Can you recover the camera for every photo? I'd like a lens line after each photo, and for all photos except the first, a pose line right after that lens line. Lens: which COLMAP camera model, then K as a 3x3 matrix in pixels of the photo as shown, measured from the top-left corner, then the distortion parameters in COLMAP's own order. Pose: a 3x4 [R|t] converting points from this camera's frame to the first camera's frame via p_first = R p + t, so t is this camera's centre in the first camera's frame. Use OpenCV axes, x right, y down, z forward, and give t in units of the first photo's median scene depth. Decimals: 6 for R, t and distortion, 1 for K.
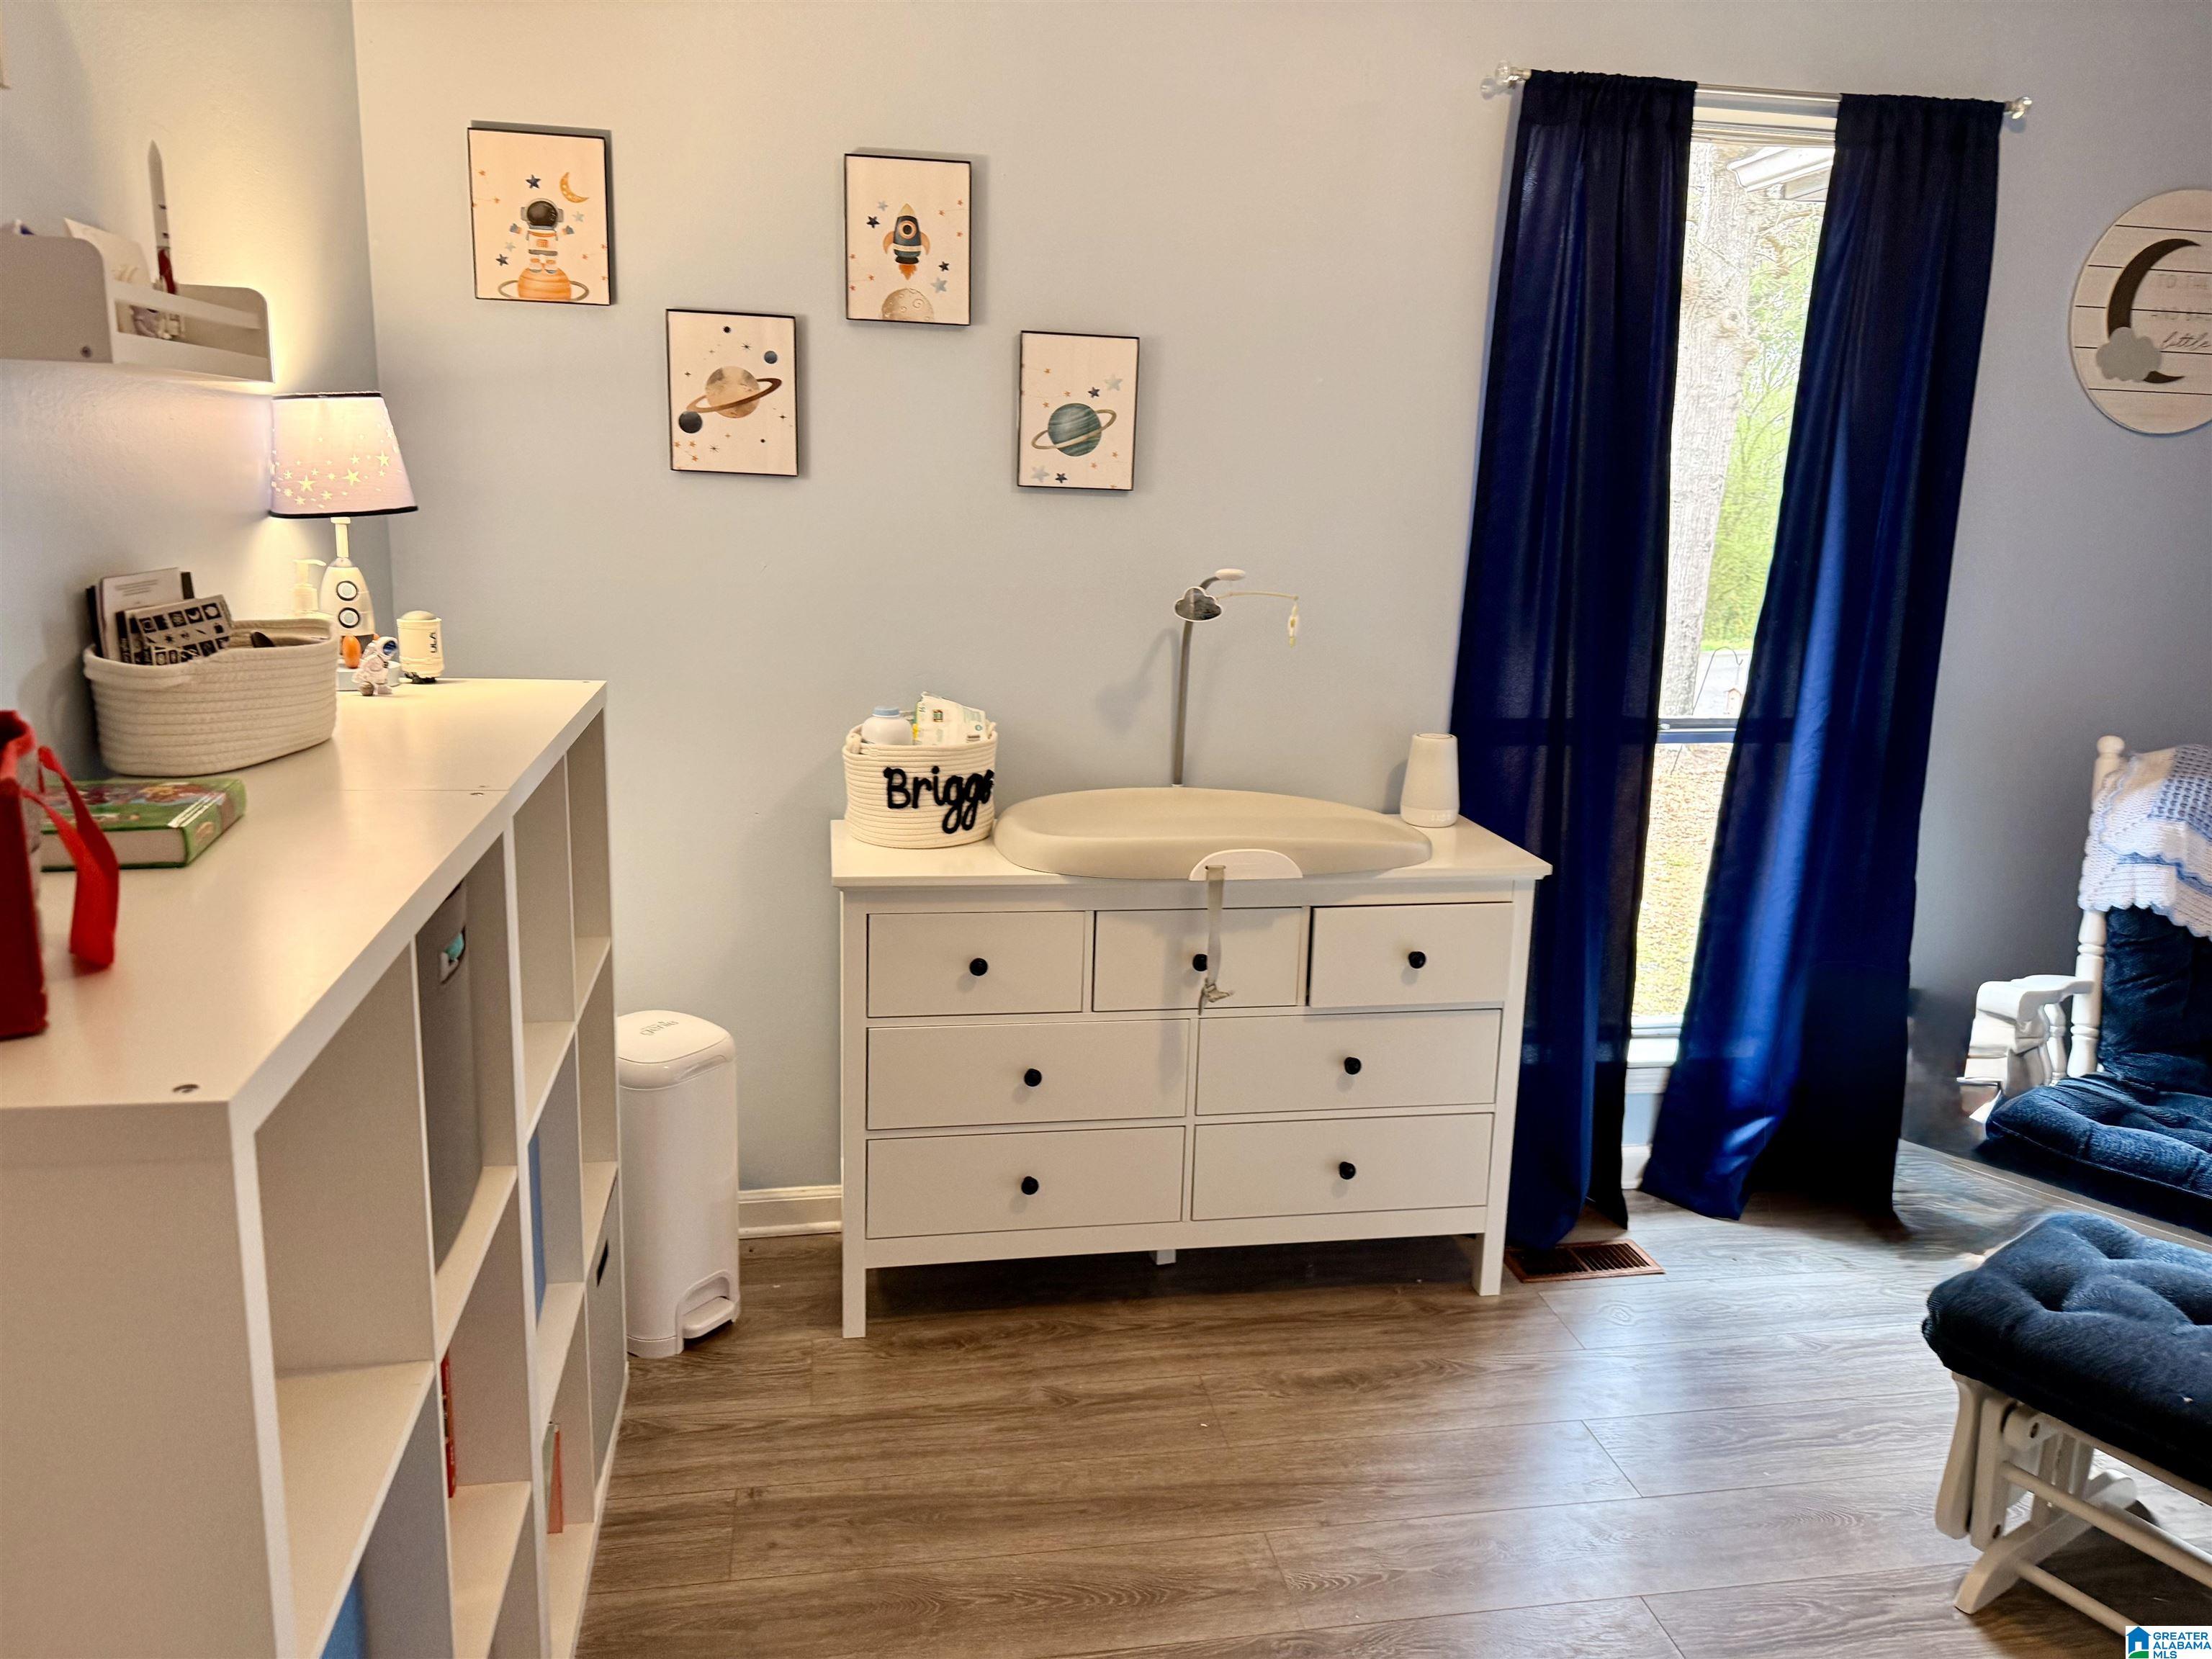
lens RADIAL K [[1555.2, 0, 1099.3], [0, 1555.2, 814.0], [0, 0, 1]] dist [0.036531, -0.037587]
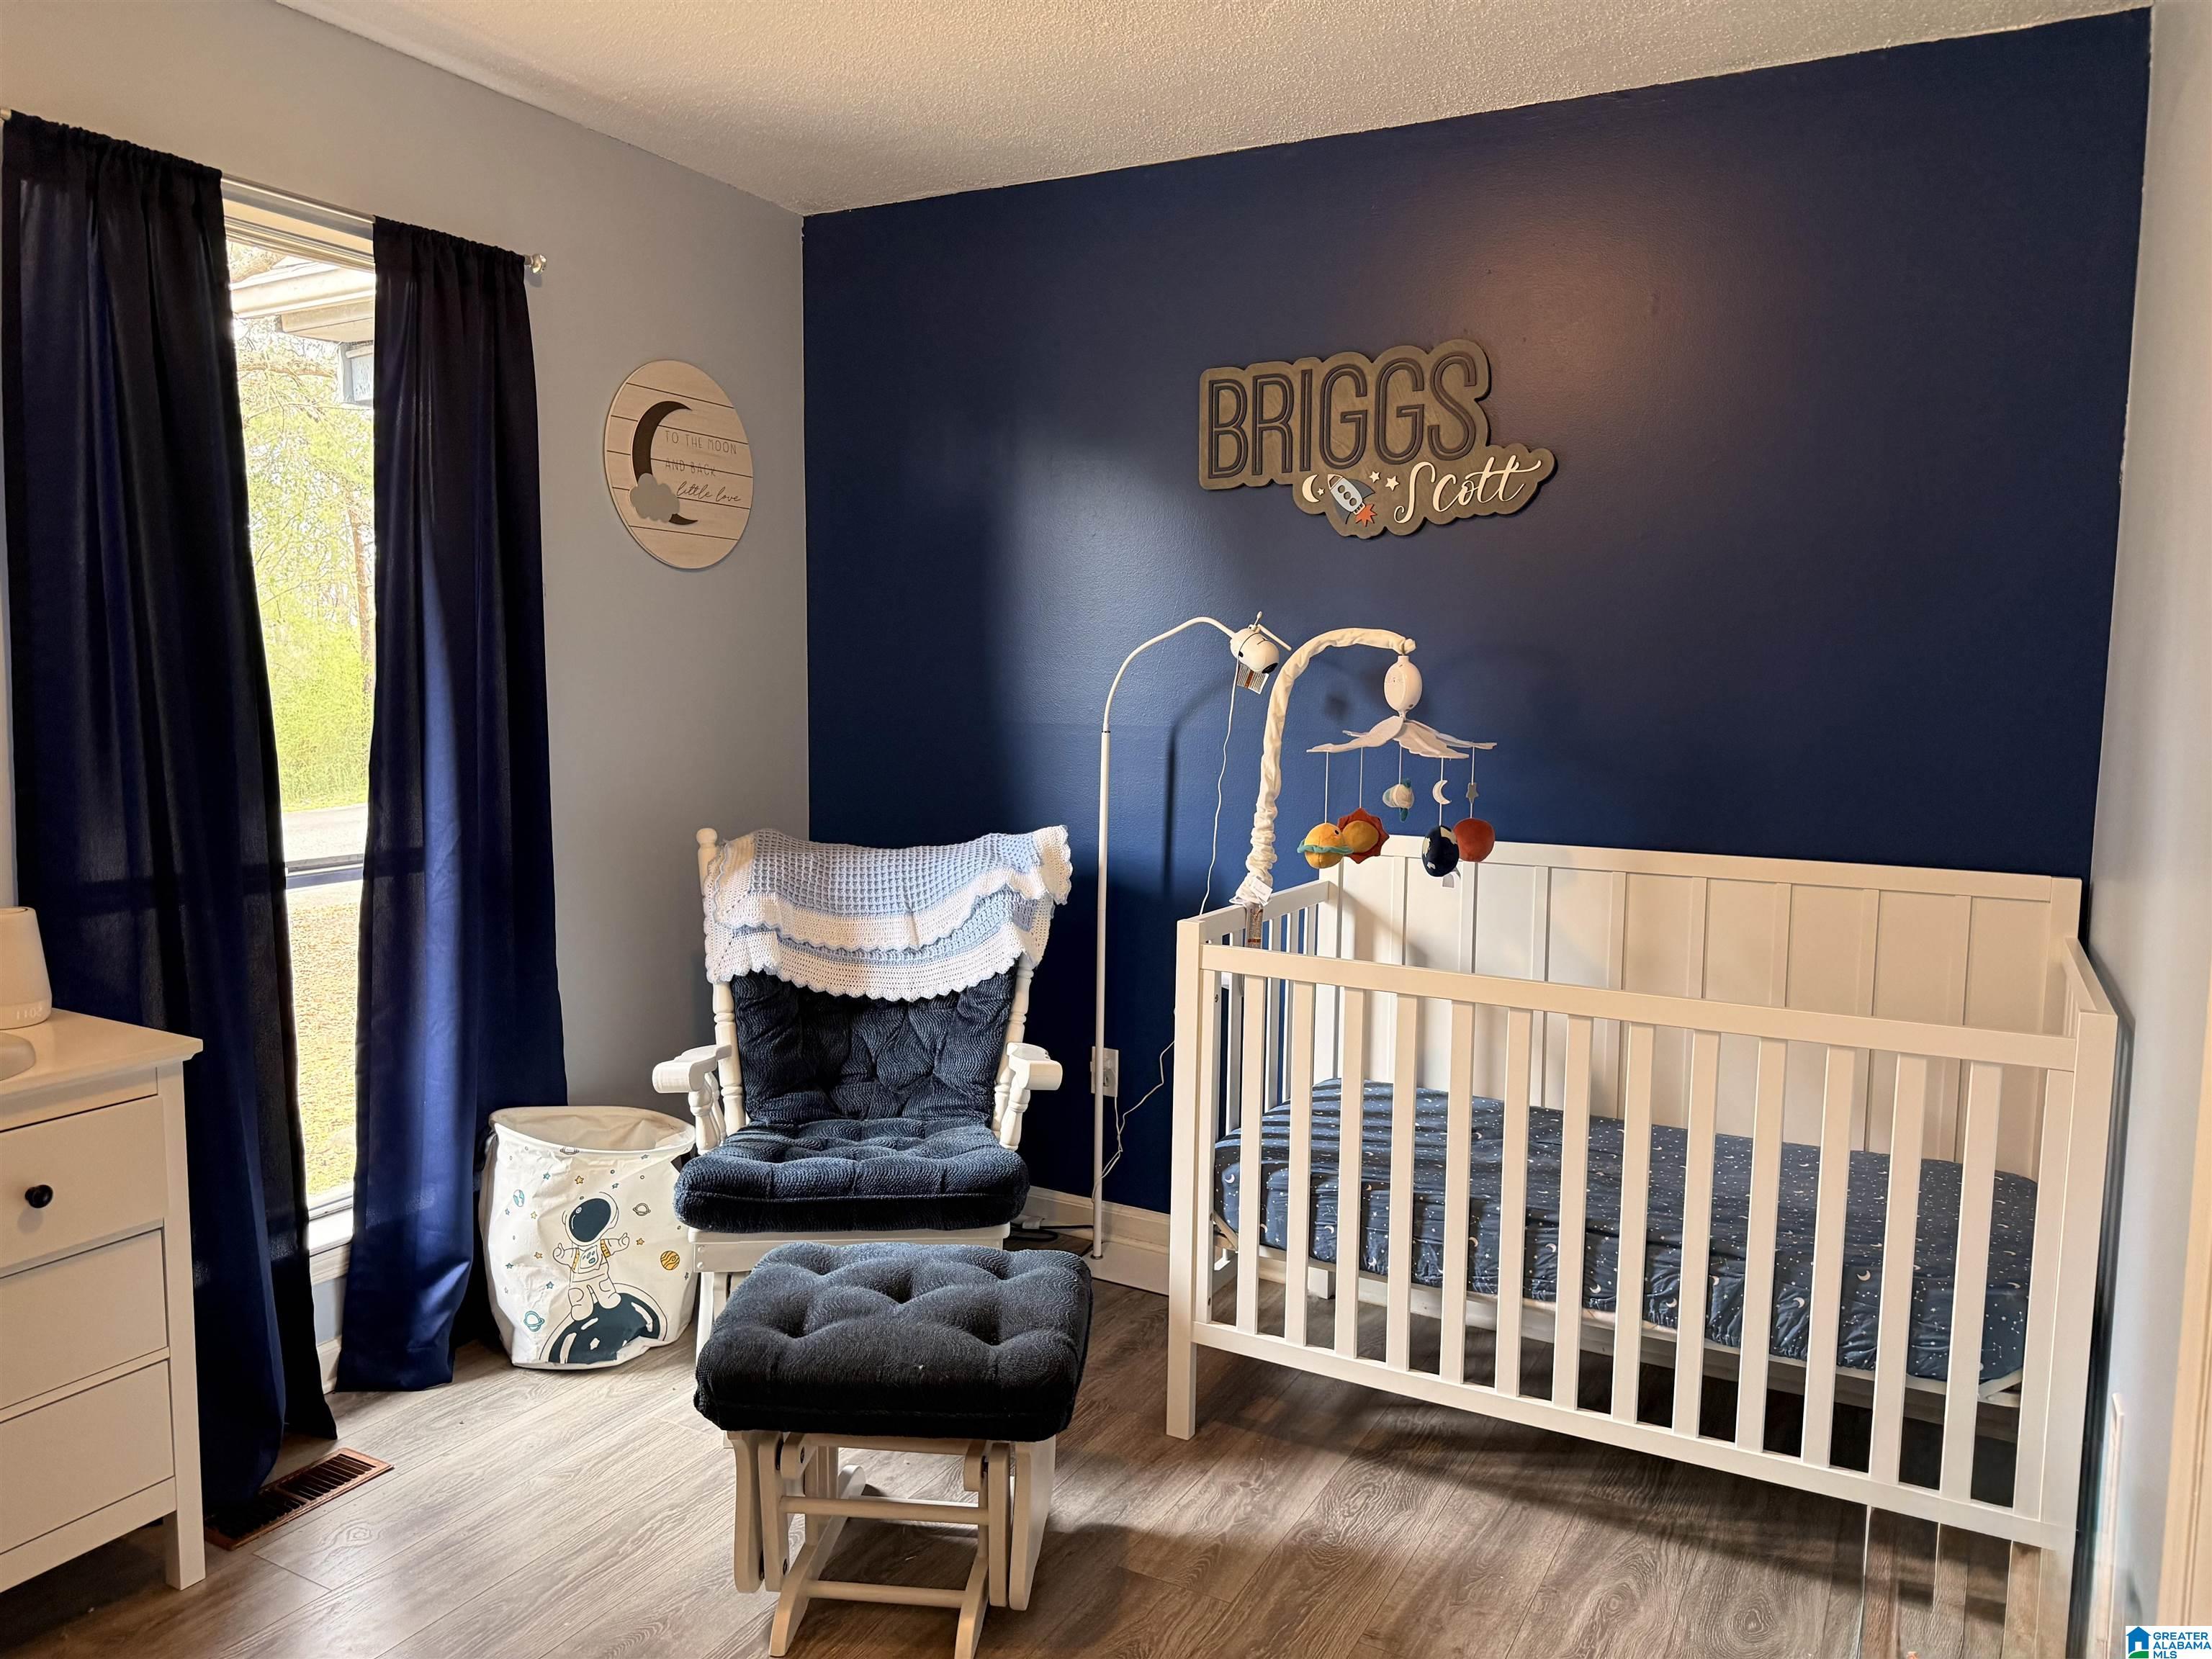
lens RADIAL K [[1555.2, 0, 1114.9], [0, 1555.2, 826.1], [0, 0, 1]] dist [0.036531, -0.037587]
pose [[0.620688, -0.100867, 0.777542, -0.049186], [0.171871, 0.985075, -0.009410, 0.011510], [-0.764988, 0.139477, 0.628760, 0.076793]]
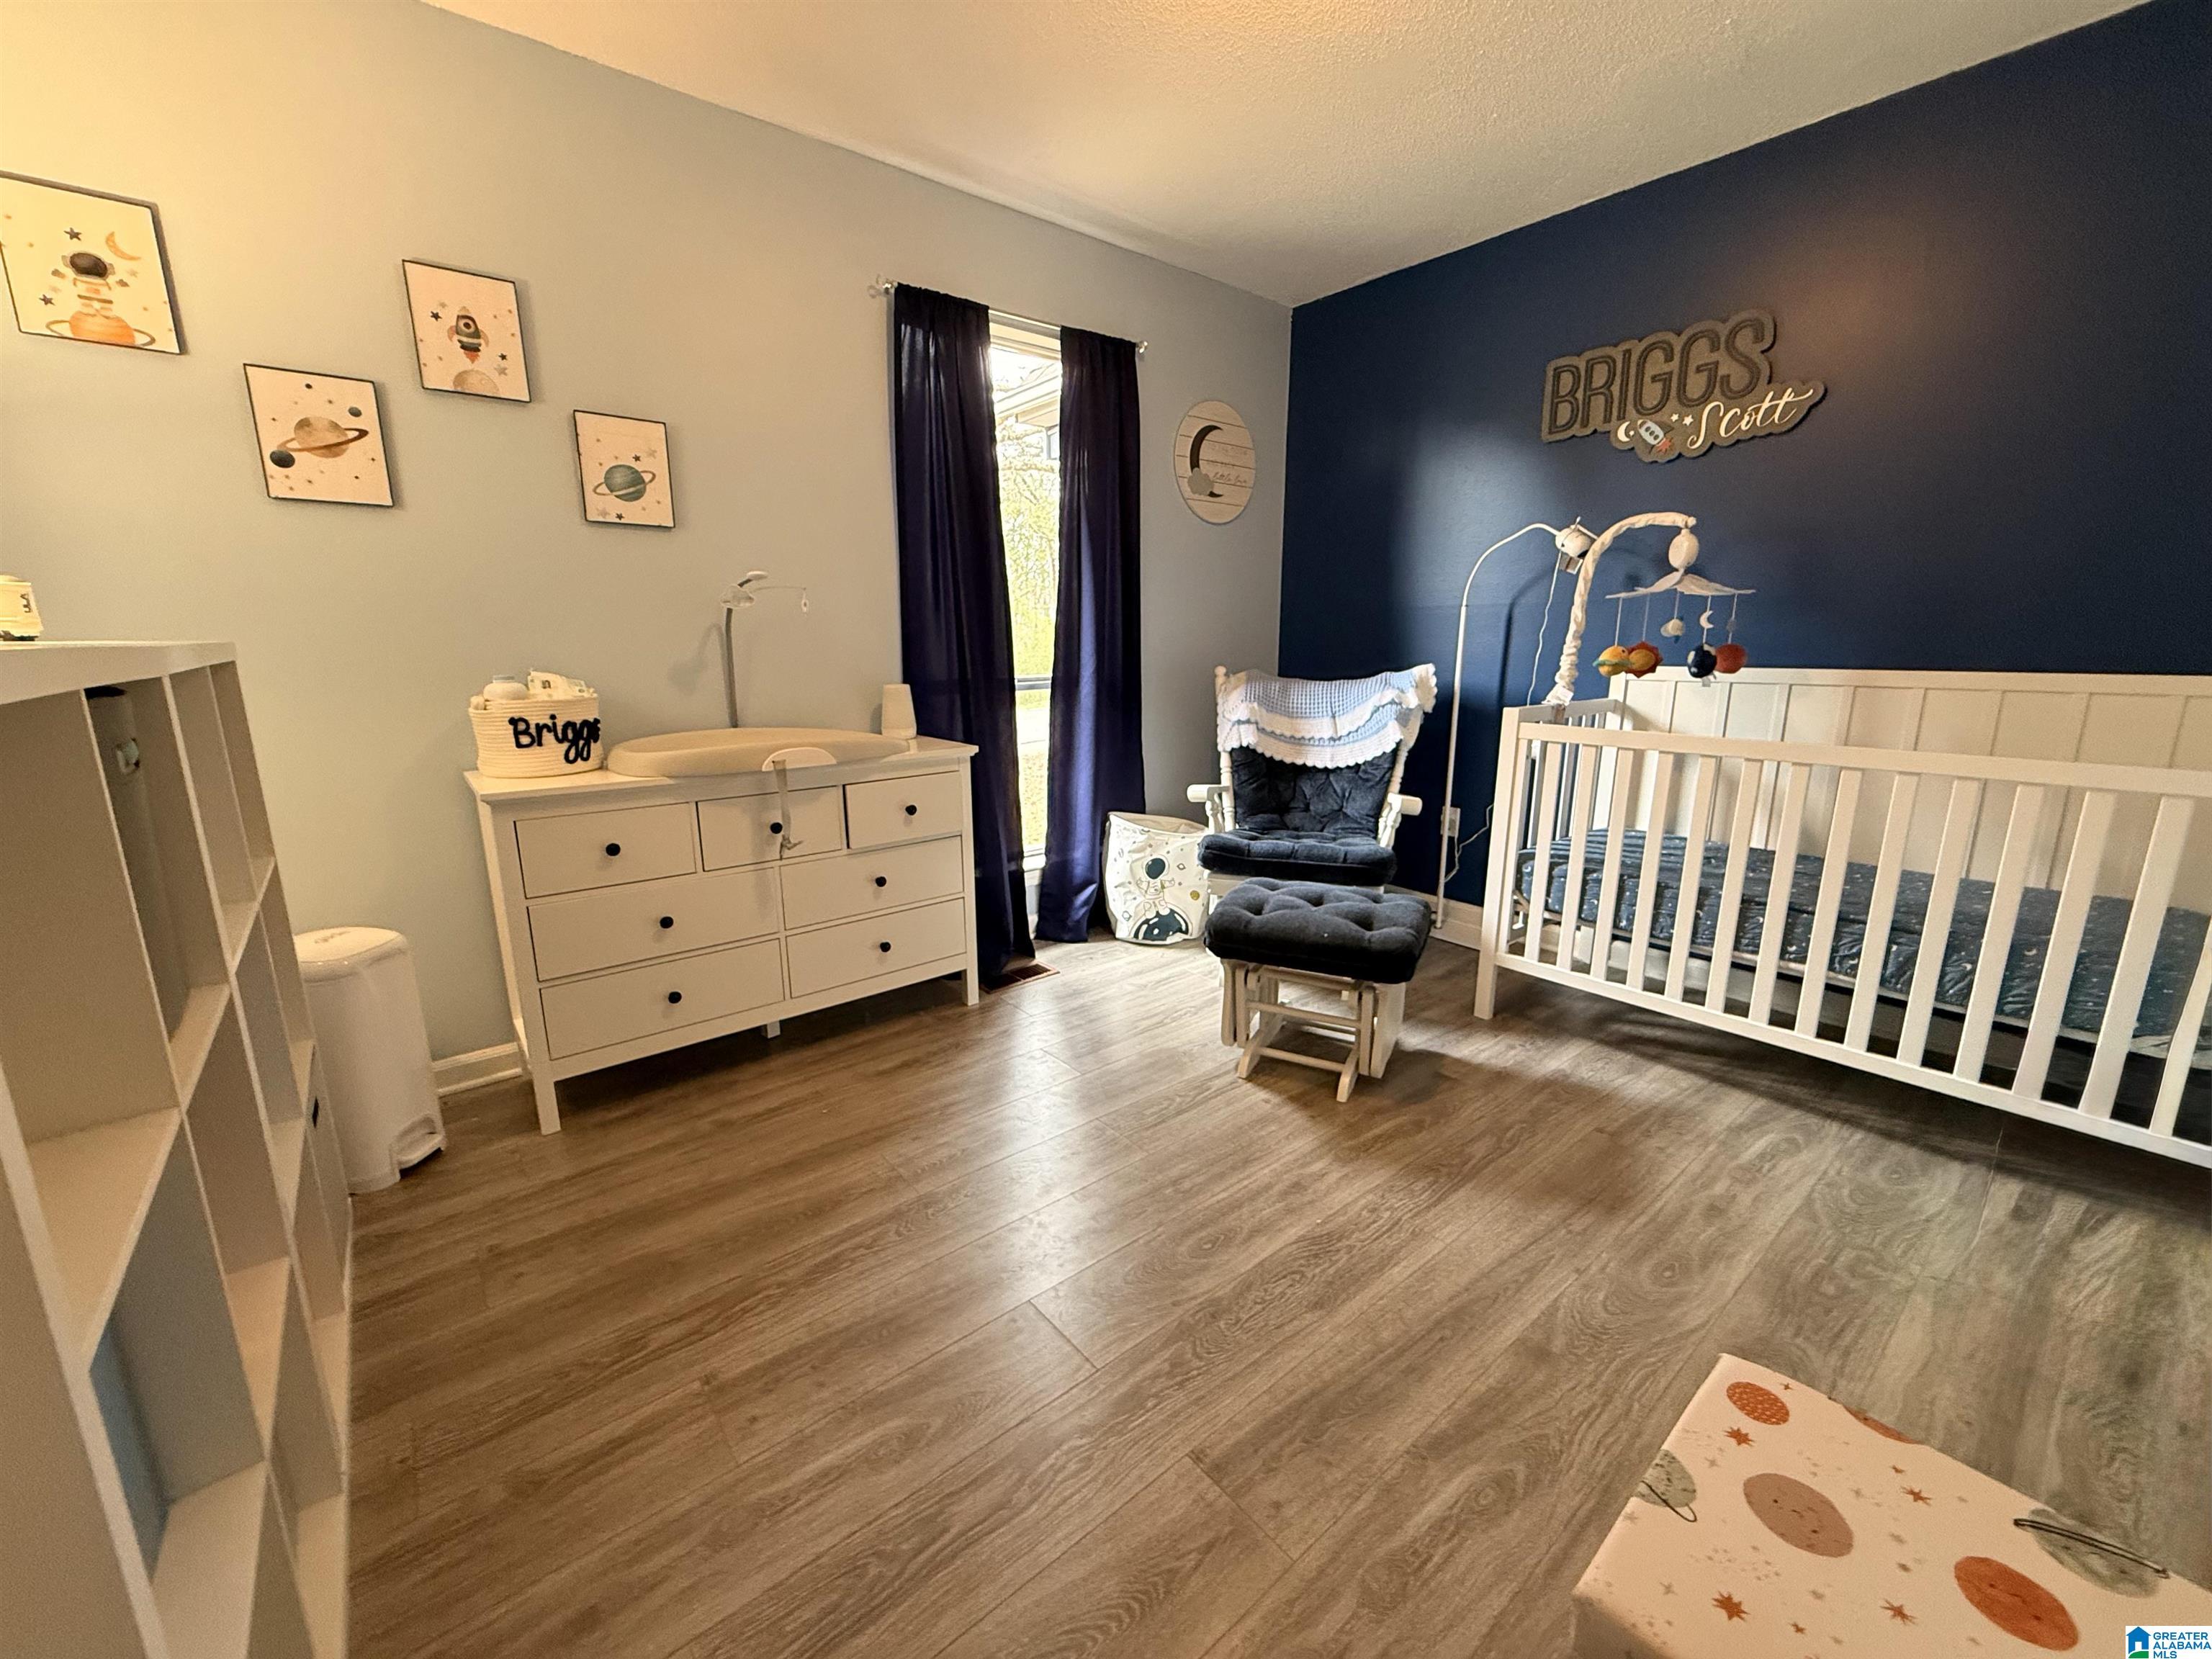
lens RADIAL K [[883.6, 0, 1101.8], [0, 883.6, 827.9], [0, 0, 1]] dist [-0.001784, 0.000519]
pose [[0.873352, -0.137723, 0.467213, -0.059141], [0.133983, 0.990118, 0.041411, 0.100448], [-0.468299, 0.026432, 0.883174, 0.075260]]
